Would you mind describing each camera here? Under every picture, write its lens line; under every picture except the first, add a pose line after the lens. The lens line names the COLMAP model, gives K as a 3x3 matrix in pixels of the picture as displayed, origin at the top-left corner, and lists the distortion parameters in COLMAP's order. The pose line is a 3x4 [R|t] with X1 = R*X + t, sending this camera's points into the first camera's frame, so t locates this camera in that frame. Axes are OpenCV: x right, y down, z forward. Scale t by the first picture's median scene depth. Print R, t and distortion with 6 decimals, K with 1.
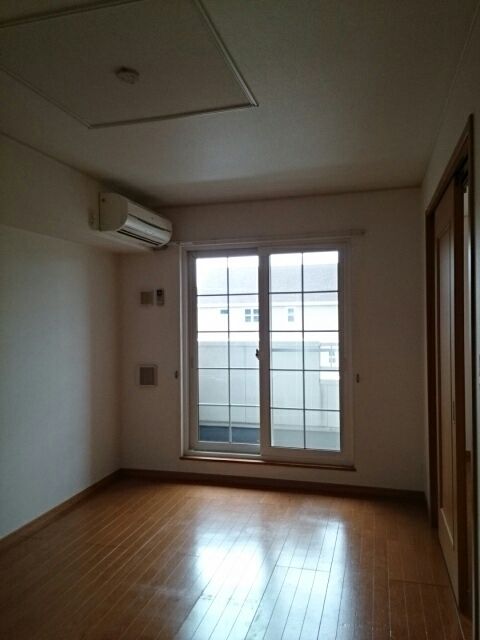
lens RADIAL K [[510.1, 0, 240.1], [0, 510.1, 319.9], [0, 0, 1]] dist [0.072582, -0.003708]
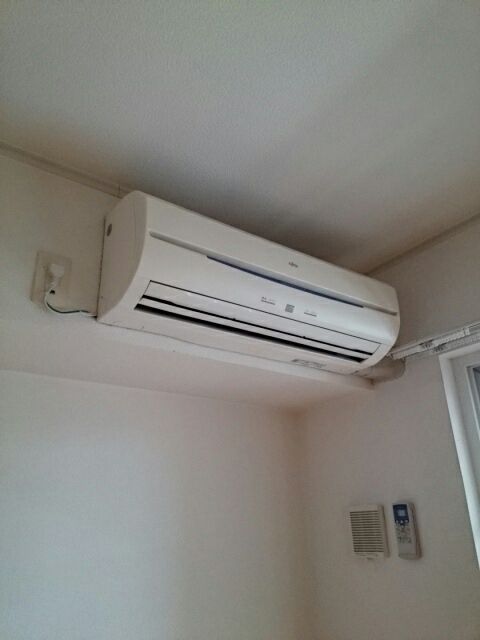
lens RADIAL K [[510.1, 0, 243.5], [0, 510.1, 317.9], [0, 0, 1]] dist [0.072582, -0.003708]
pose [[0.763396, -0.257313, -0.592466, -0.014235], [0.008596, 0.921195, -0.389007, -0.042050], [0.645874, 0.291873, 0.705448, 0.699274]]
